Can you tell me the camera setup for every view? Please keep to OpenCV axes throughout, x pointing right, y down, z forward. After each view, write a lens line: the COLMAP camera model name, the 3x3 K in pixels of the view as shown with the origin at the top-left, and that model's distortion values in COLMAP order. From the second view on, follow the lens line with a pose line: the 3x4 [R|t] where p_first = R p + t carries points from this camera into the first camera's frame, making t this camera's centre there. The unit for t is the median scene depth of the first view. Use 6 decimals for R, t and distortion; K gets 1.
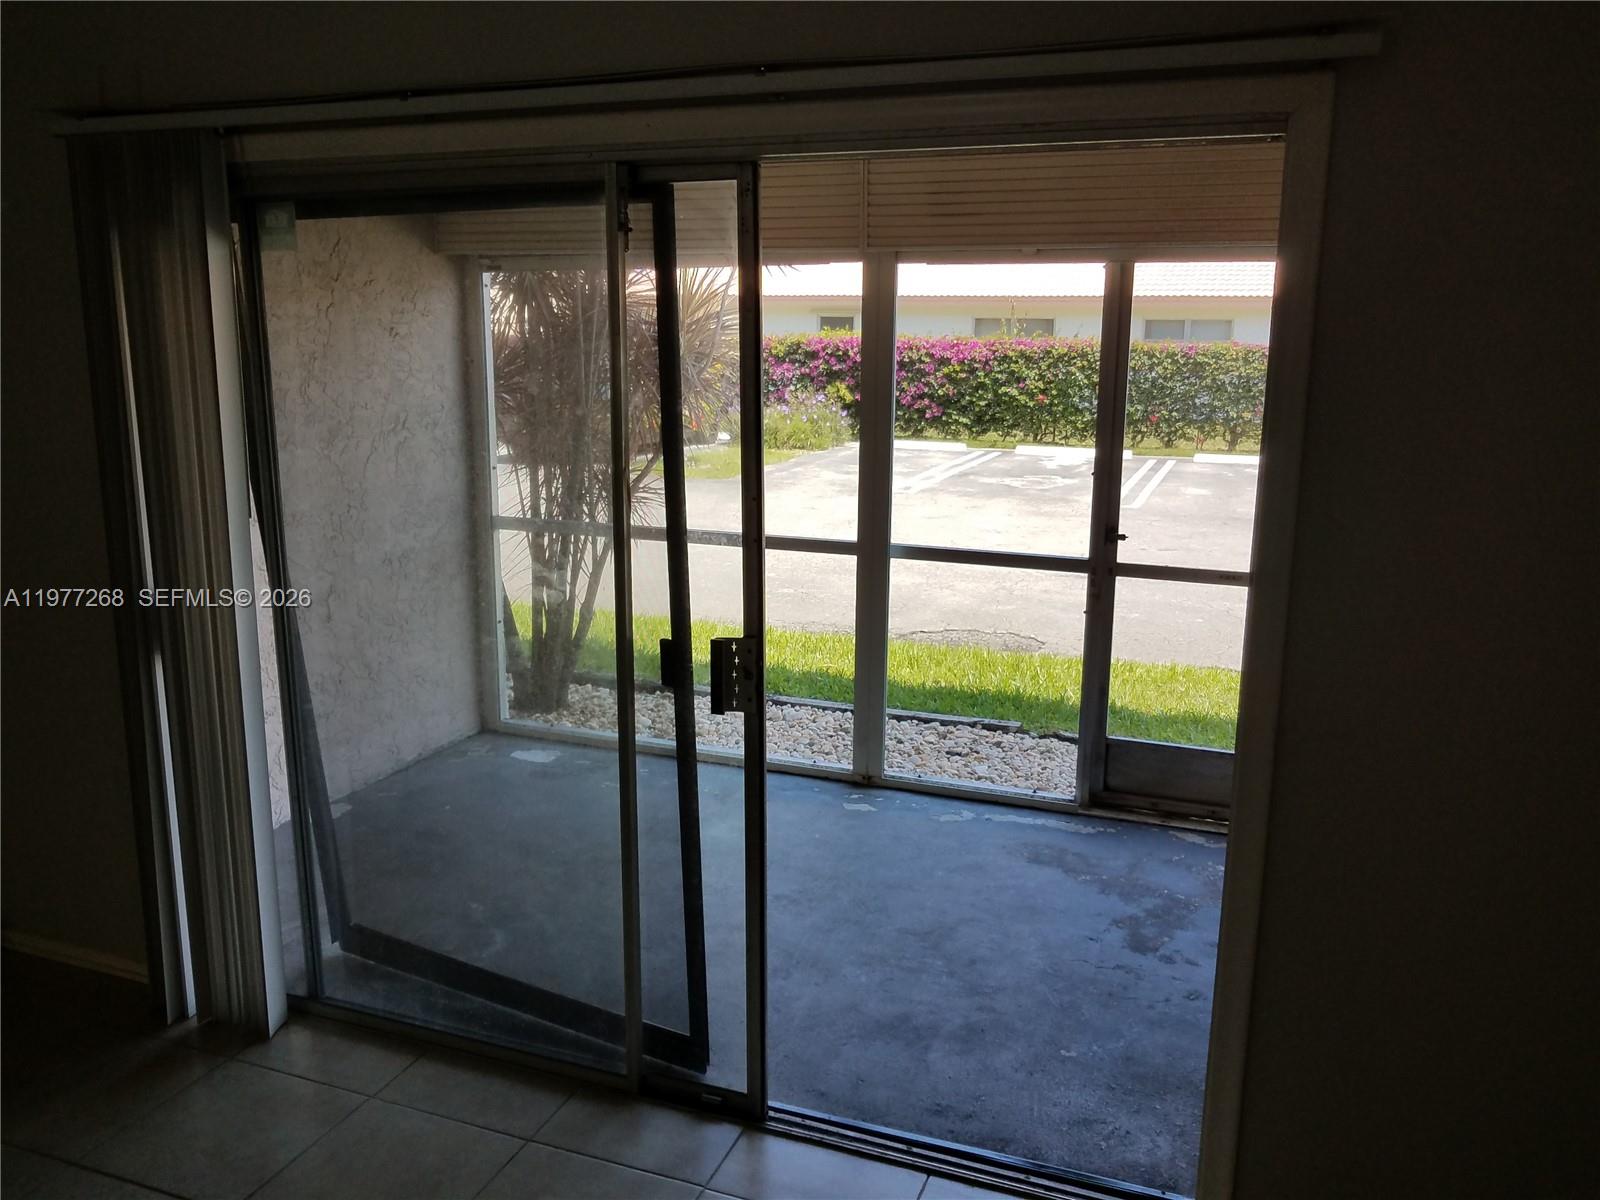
lens RADIAL K [[1282.1, 0, 818.8], [0, 1282.1, 600.8], [0, 0, 1]] dist [0.004707, -0.000828]
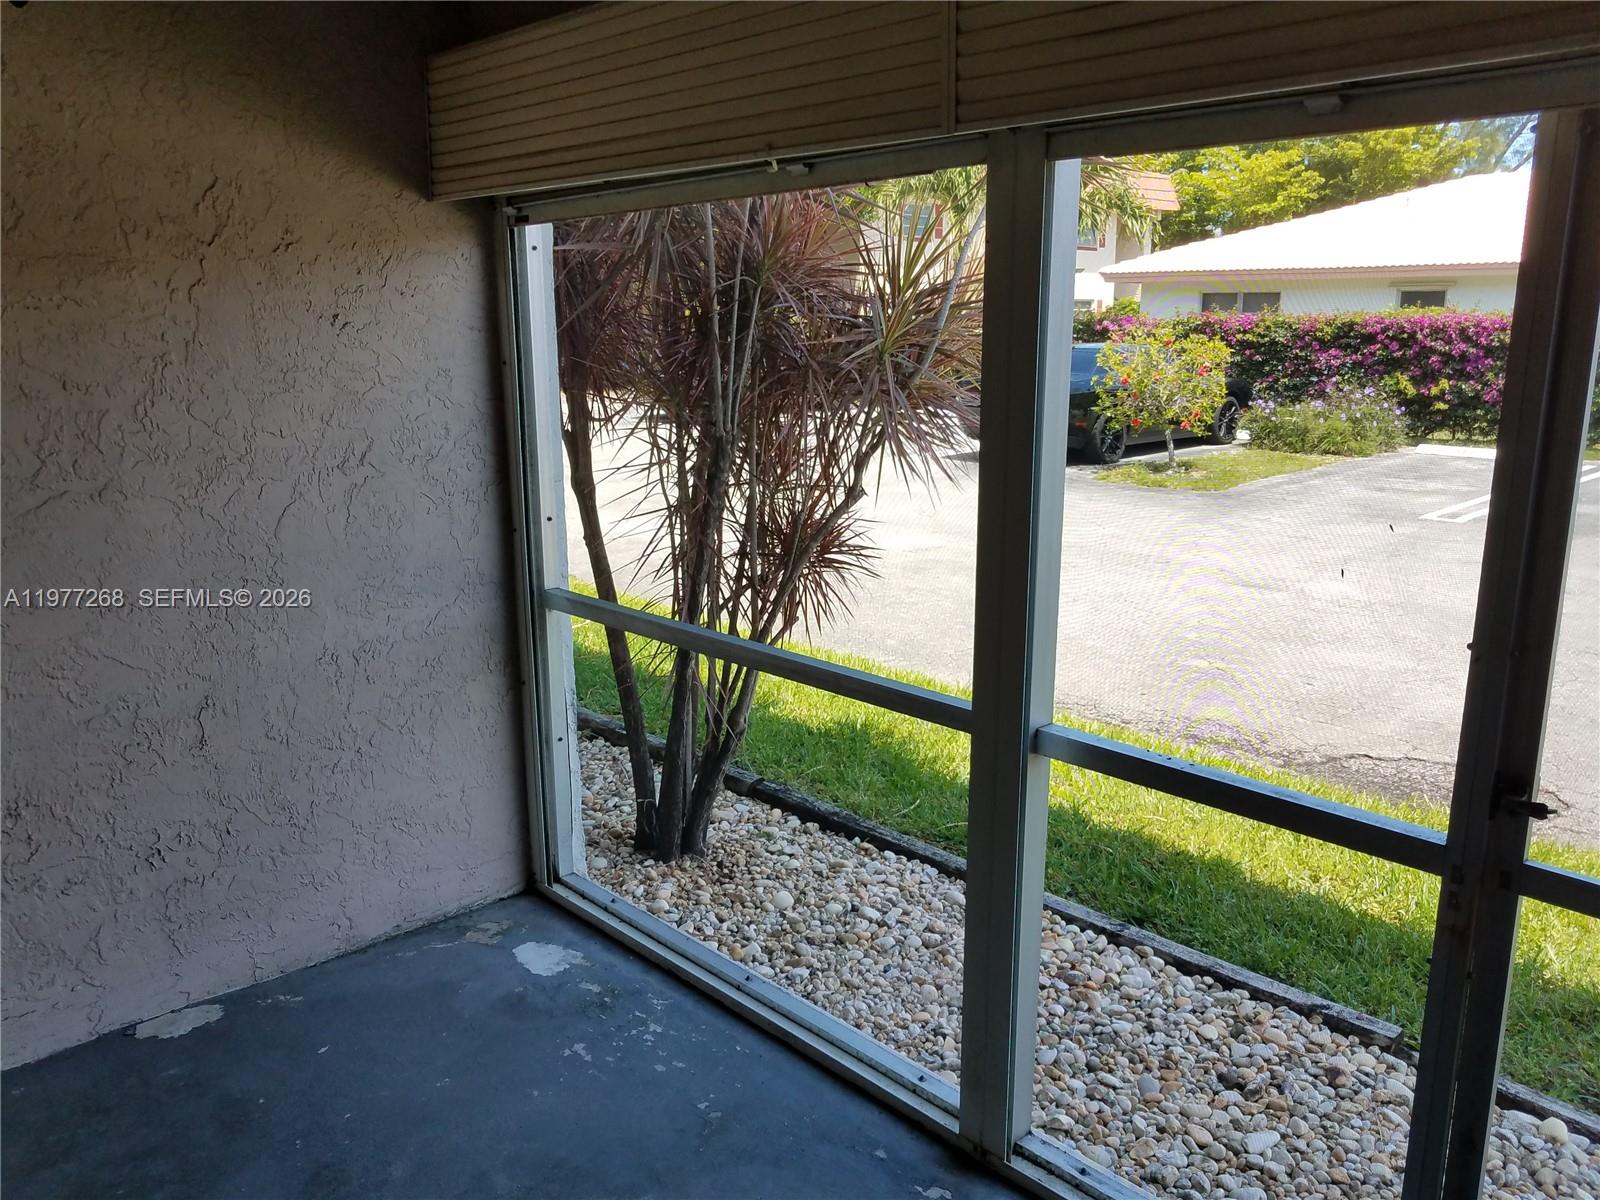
lens RADIAL K [[1276.2, 0, 796.7], [0, 1276.2, 623.4], [0, 0, 1]] dist [-0.003590, 0.004791]
pose [[0.895331, 0.091815, -0.435834, 0.170160], [-0.078248, 0.995728, 0.049021, -0.095133], [0.438473, -0.009787, 0.898691, 0.463130]]
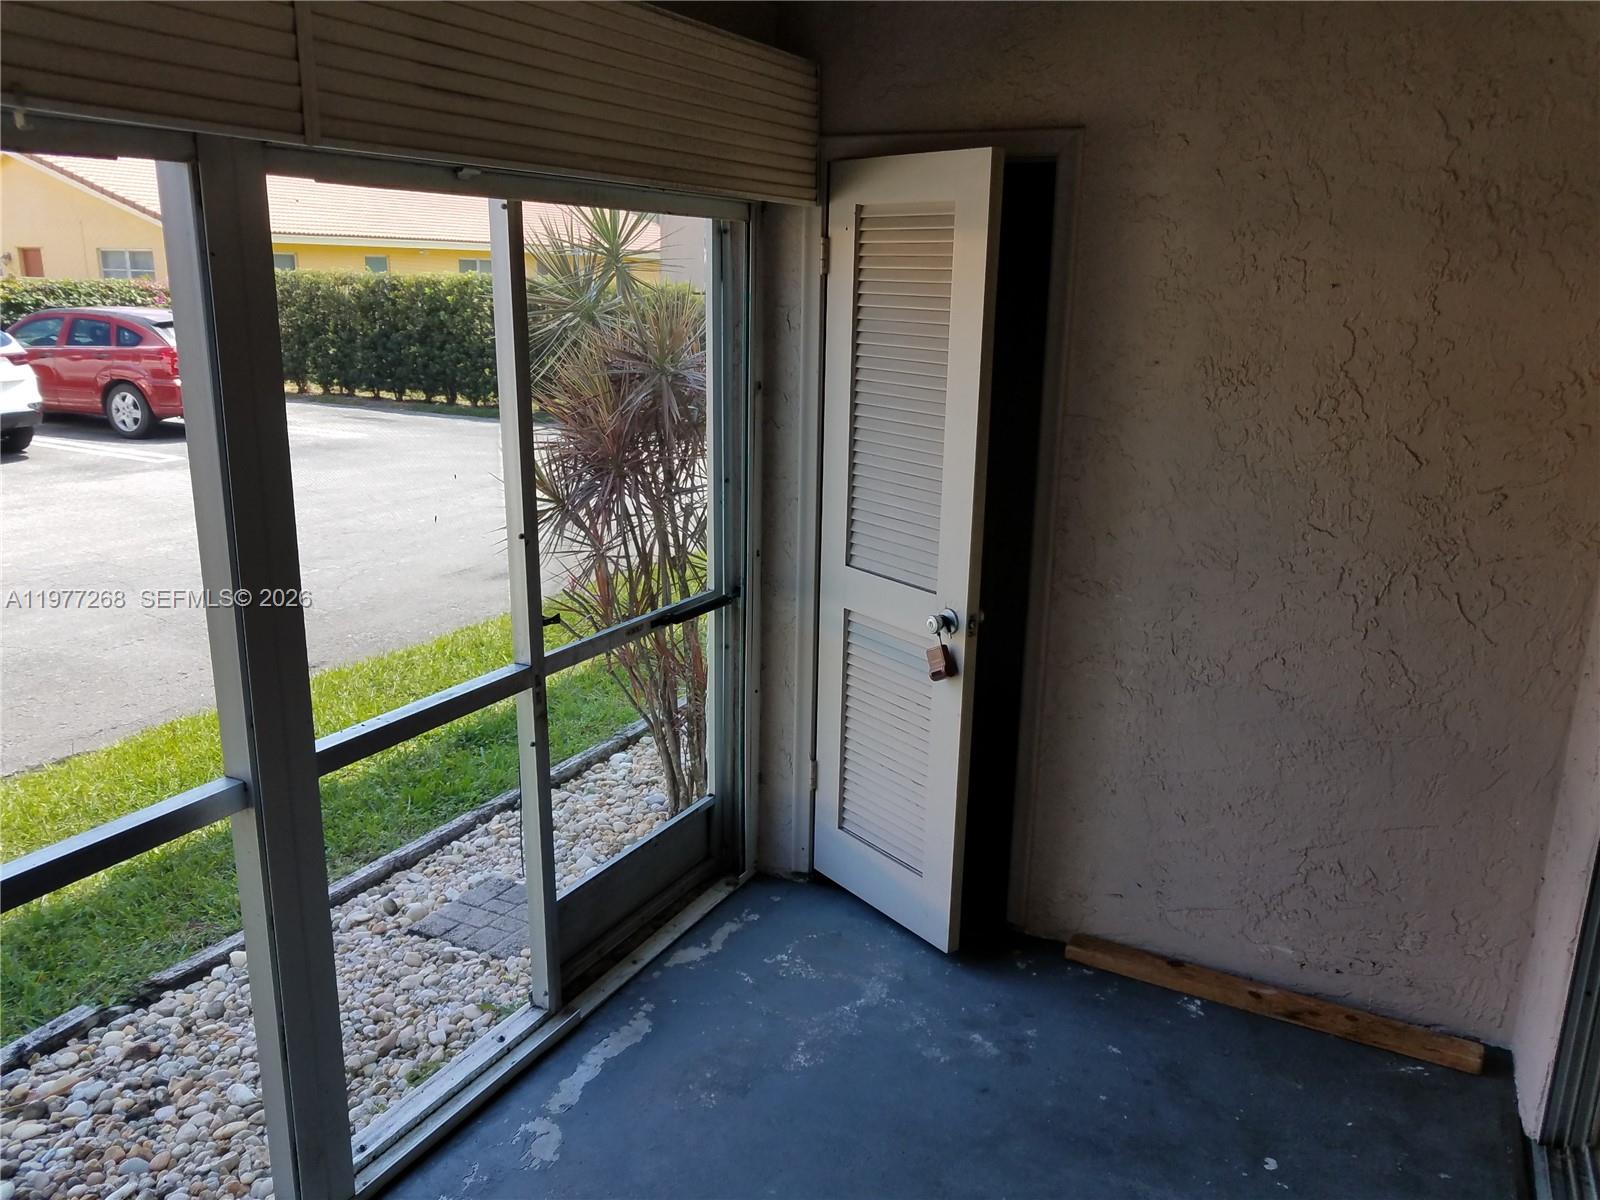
lens RADIAL K [[1245.5, 0, 795.4], [0, 1245.5, 630.5], [0, 0, 1]] dist [-0.001782, -0.016264]
pose [[0.106611, -0.275110, 0.955483, -0.324801], [0.191014, 0.948728, 0.251852, -0.158467], [-0.975781, 0.155661, 0.153695, 0.673687]]
